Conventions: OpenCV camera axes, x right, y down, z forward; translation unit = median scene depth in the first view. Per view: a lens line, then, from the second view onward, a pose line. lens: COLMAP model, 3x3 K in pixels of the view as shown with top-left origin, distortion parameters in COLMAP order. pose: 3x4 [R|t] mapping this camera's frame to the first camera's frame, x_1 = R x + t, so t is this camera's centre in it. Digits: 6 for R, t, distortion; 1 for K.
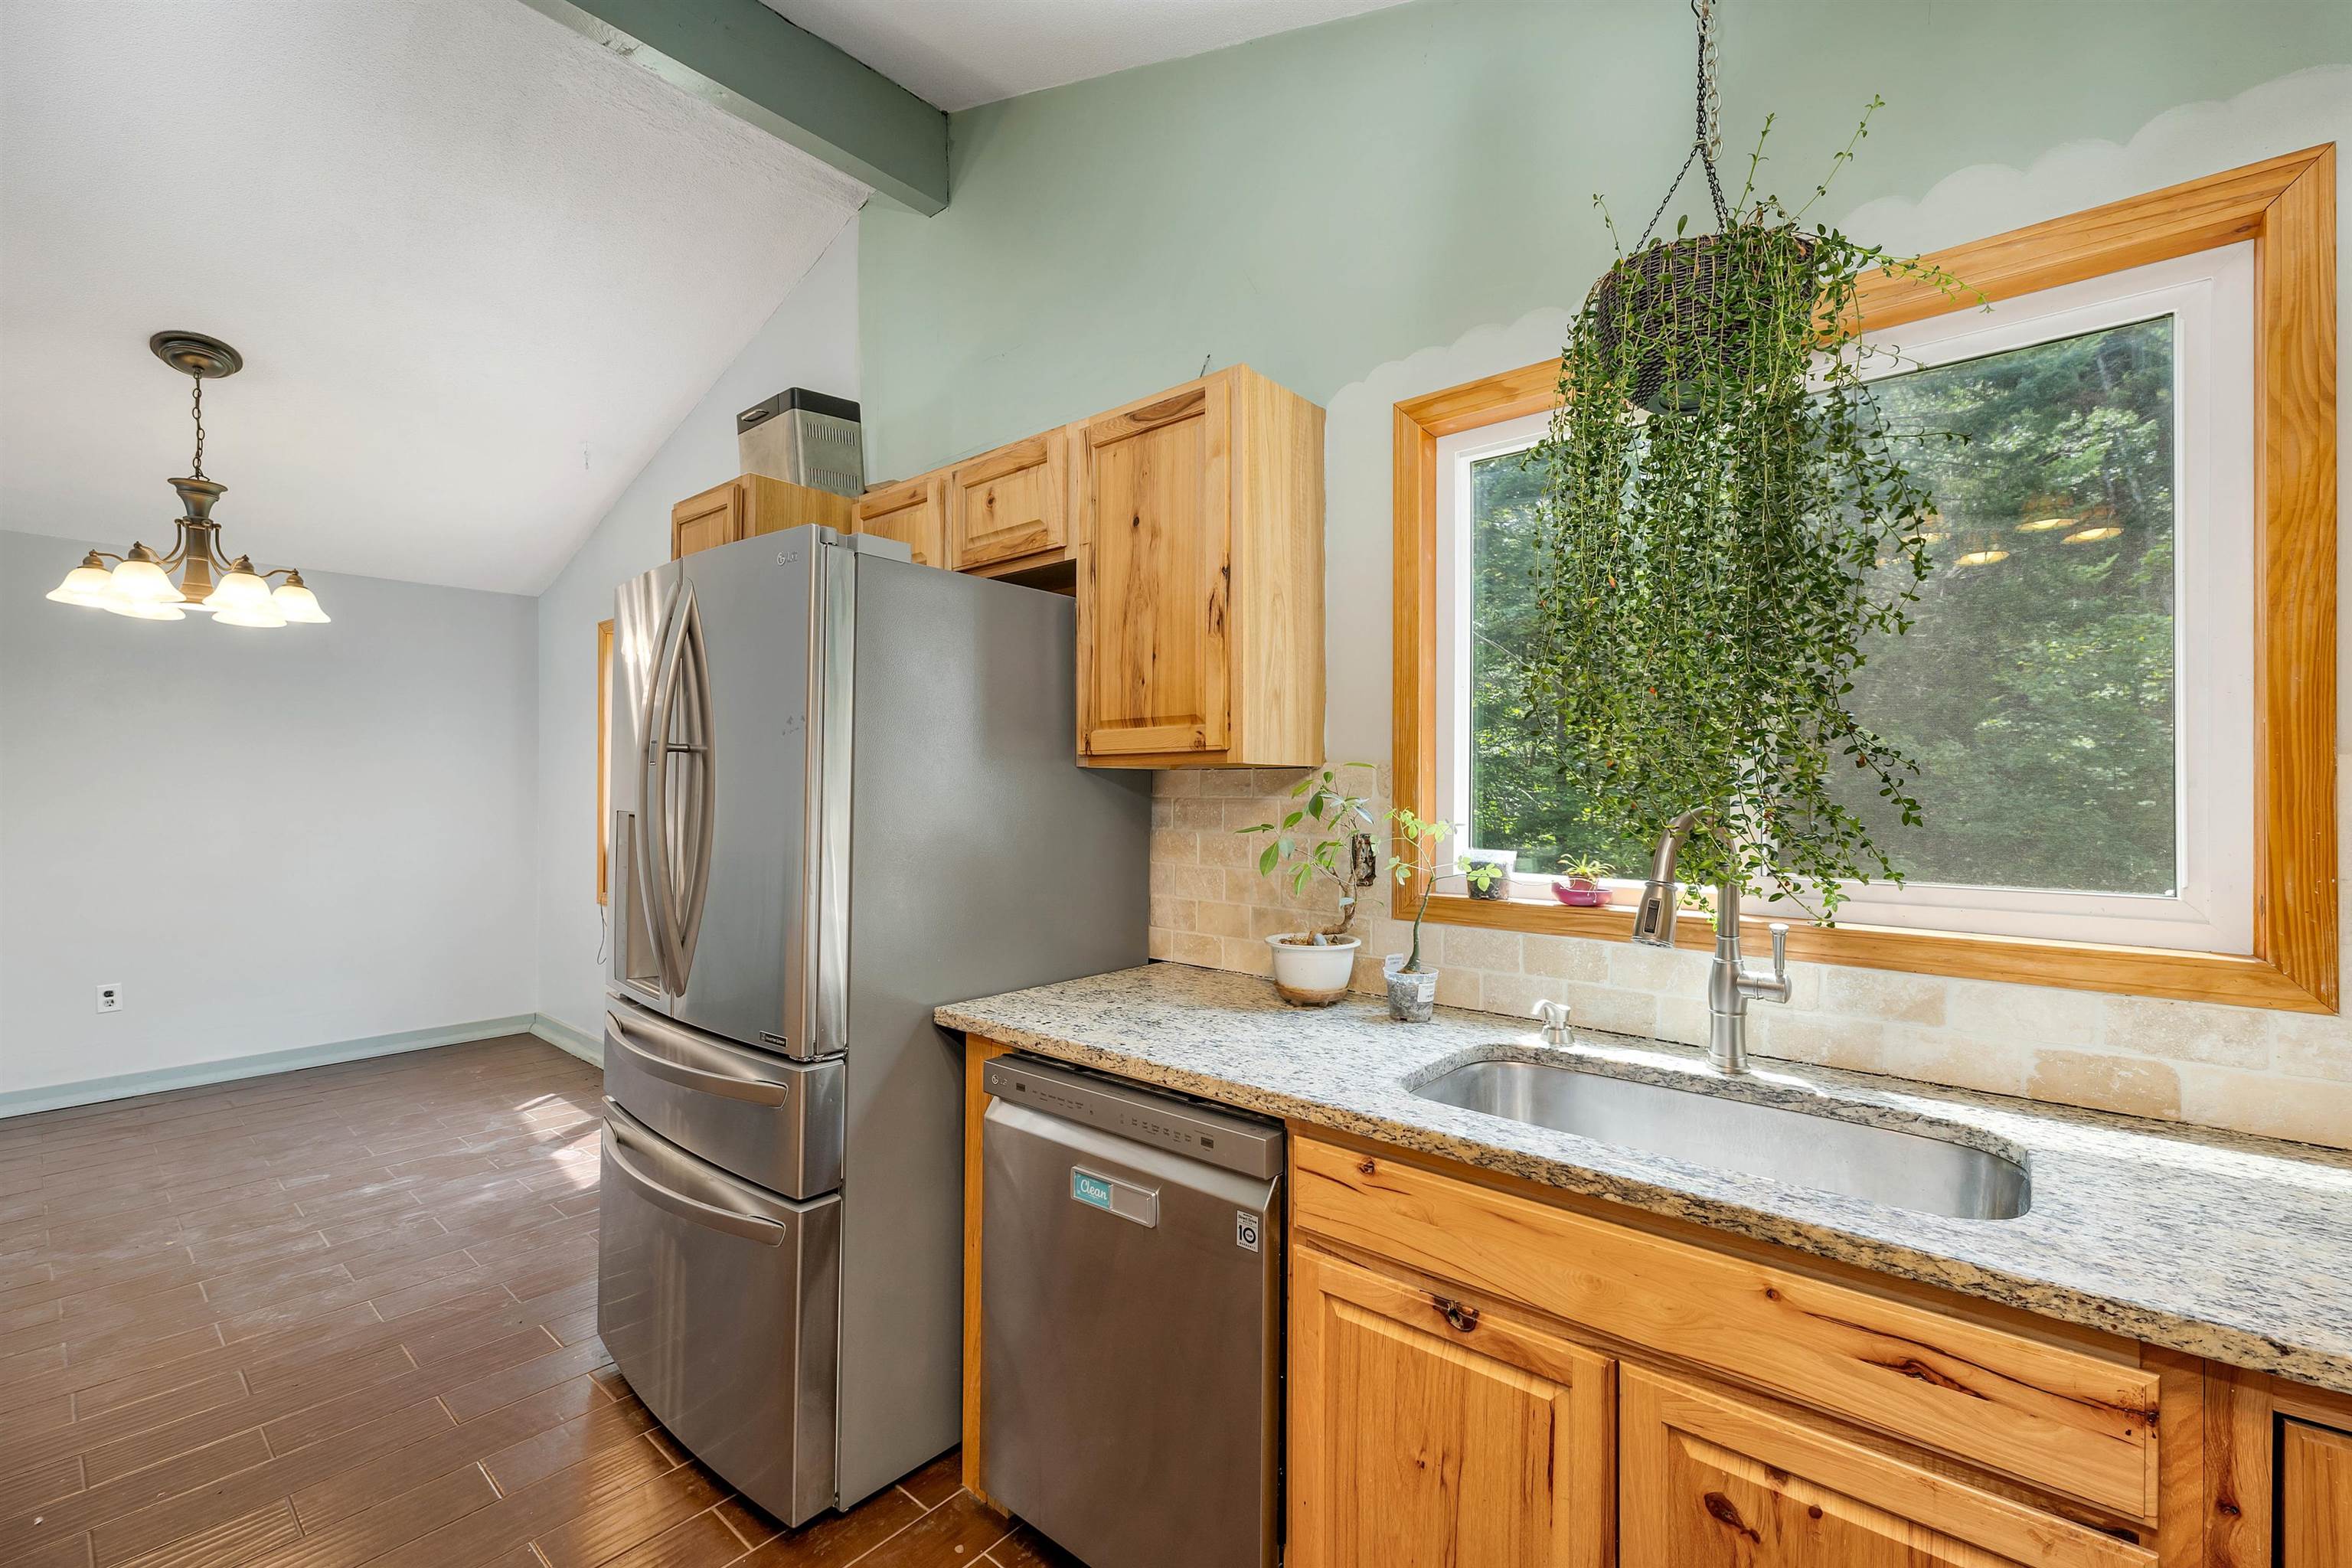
lens RADIAL K [[972.5, 0, 1185.3], [0, 972.5, 787.6], [0, 0, 1]] dist [-0.001250, 0.000352]
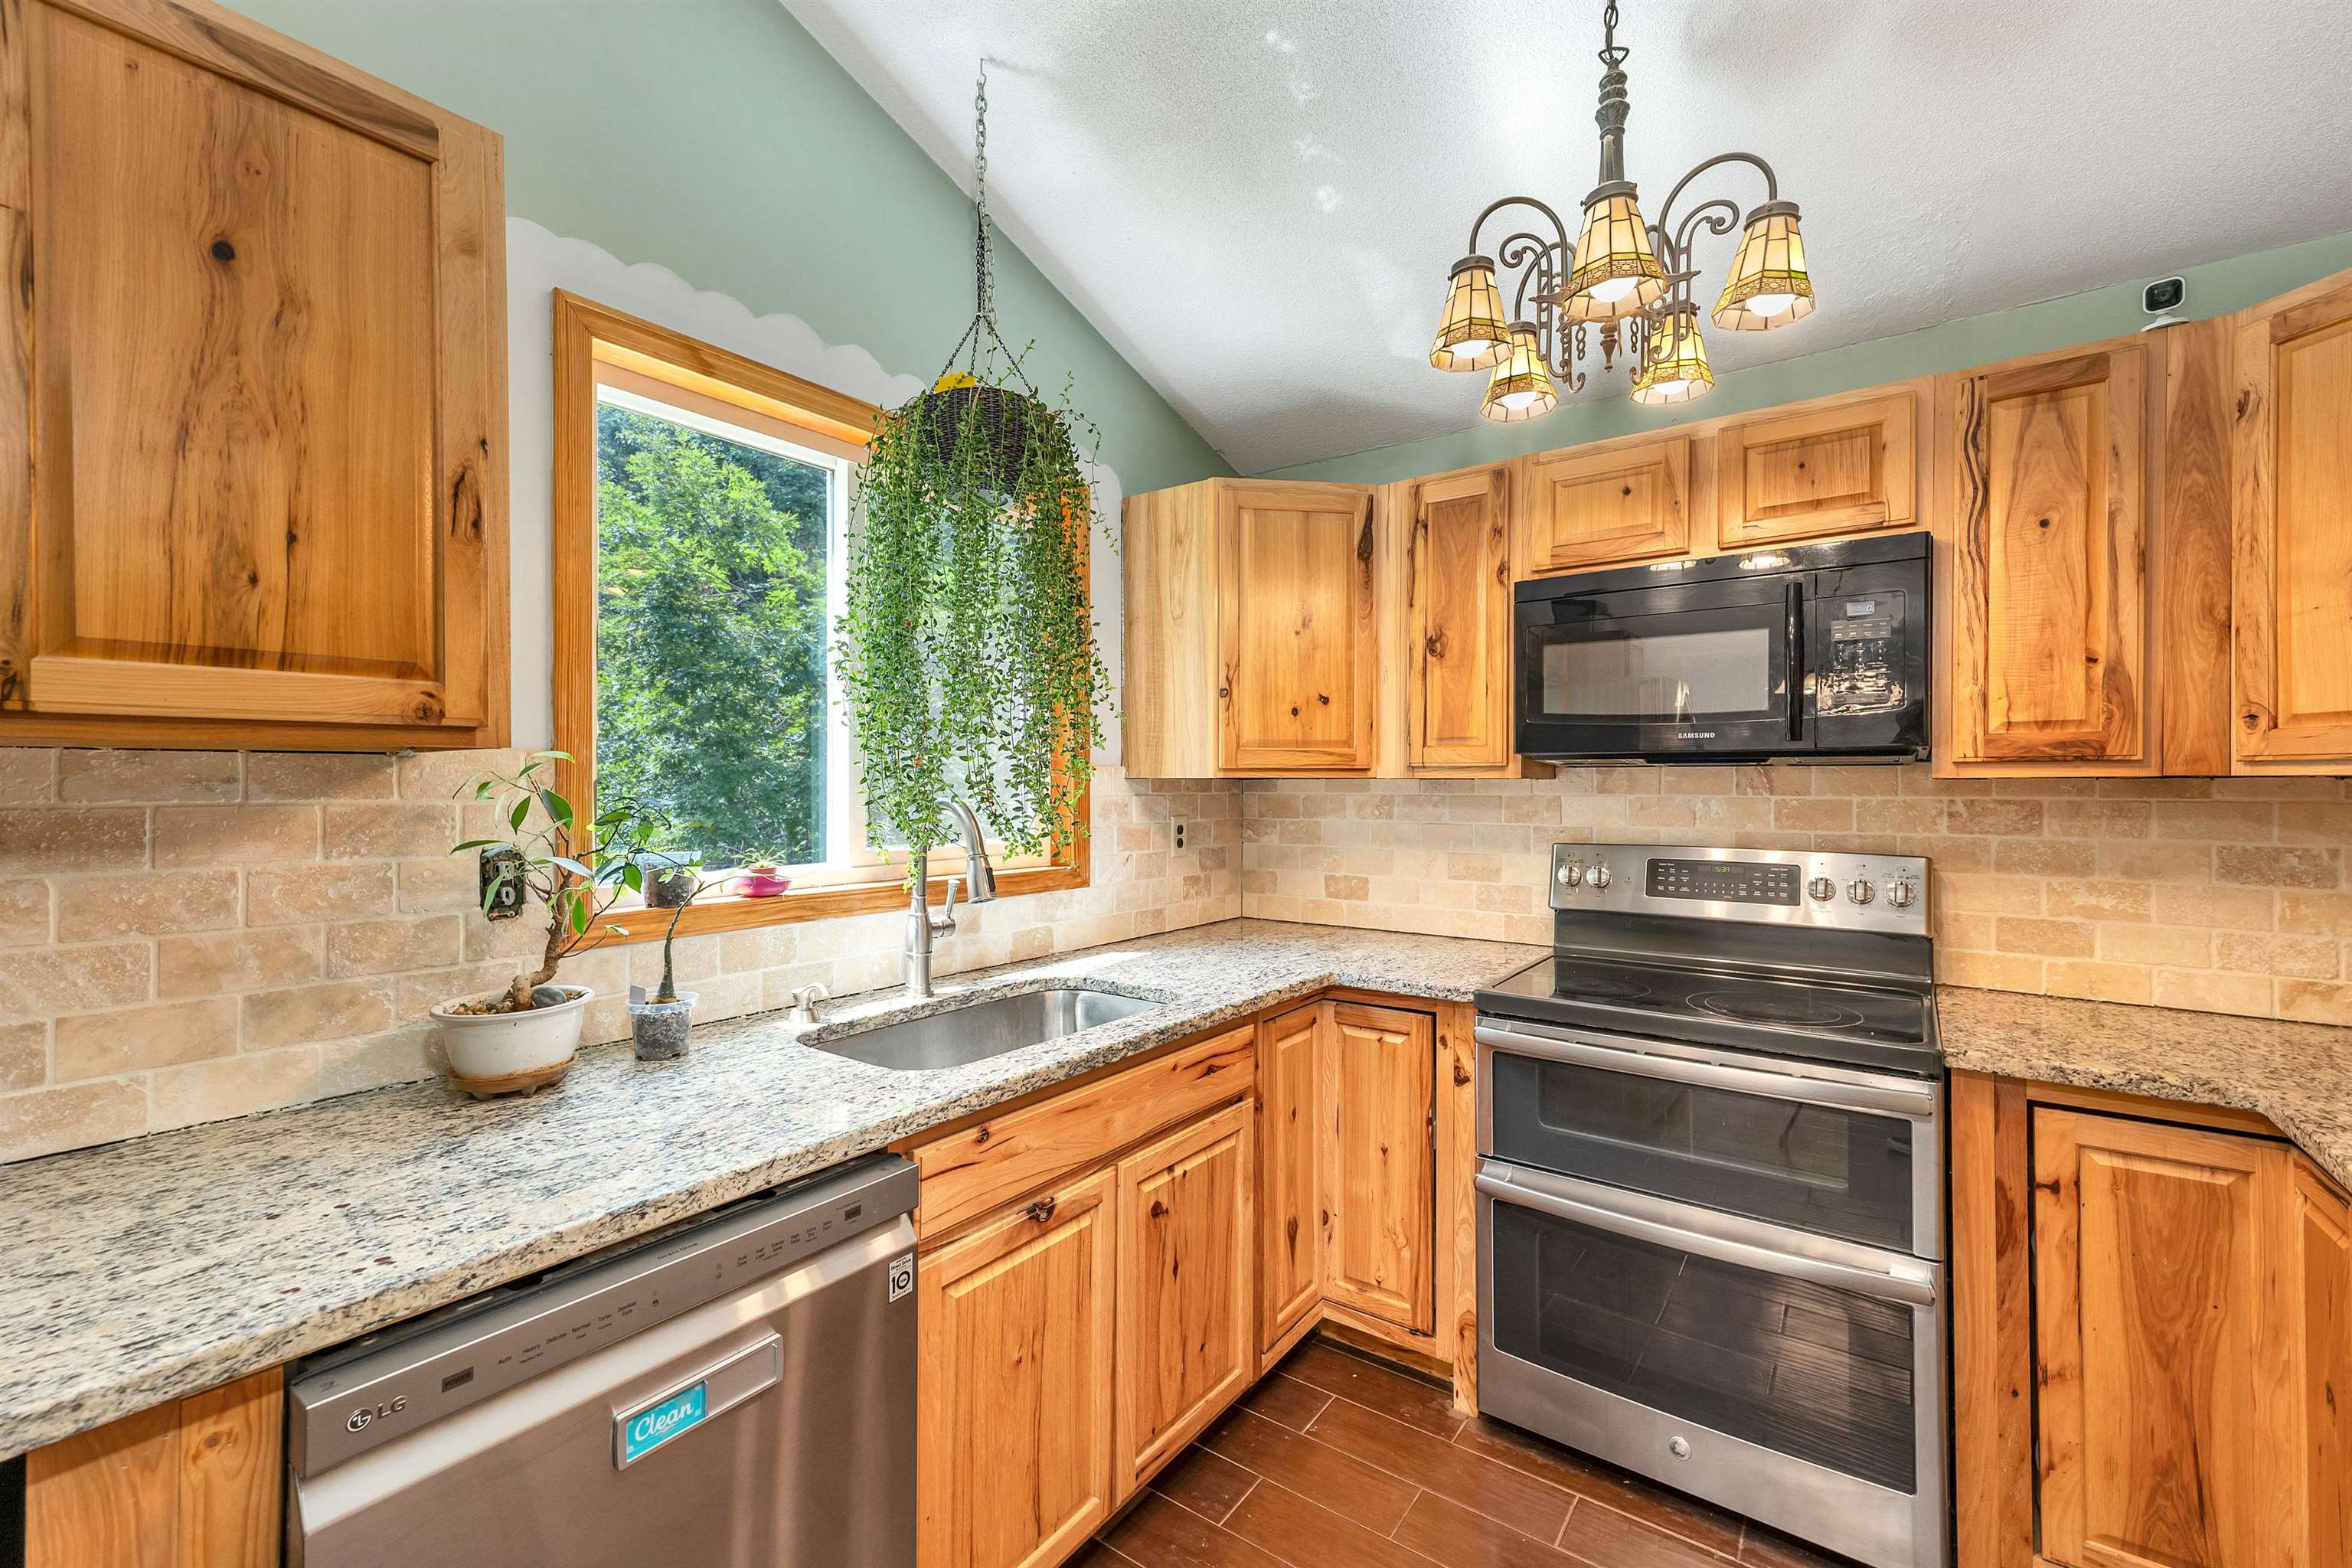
lens RADIAL K [[972.5, 0, 1184.9], [0, 972.5, 777.2], [0, 0, 1]] dist [-0.001250, 0.000352]
pose [[-0.067871, -0.000995, 0.997694, -0.854324], [-0.005478, 0.999985, 0.000625, -0.011311], [-0.997679, -0.005423, -0.067875, 0.797898]]
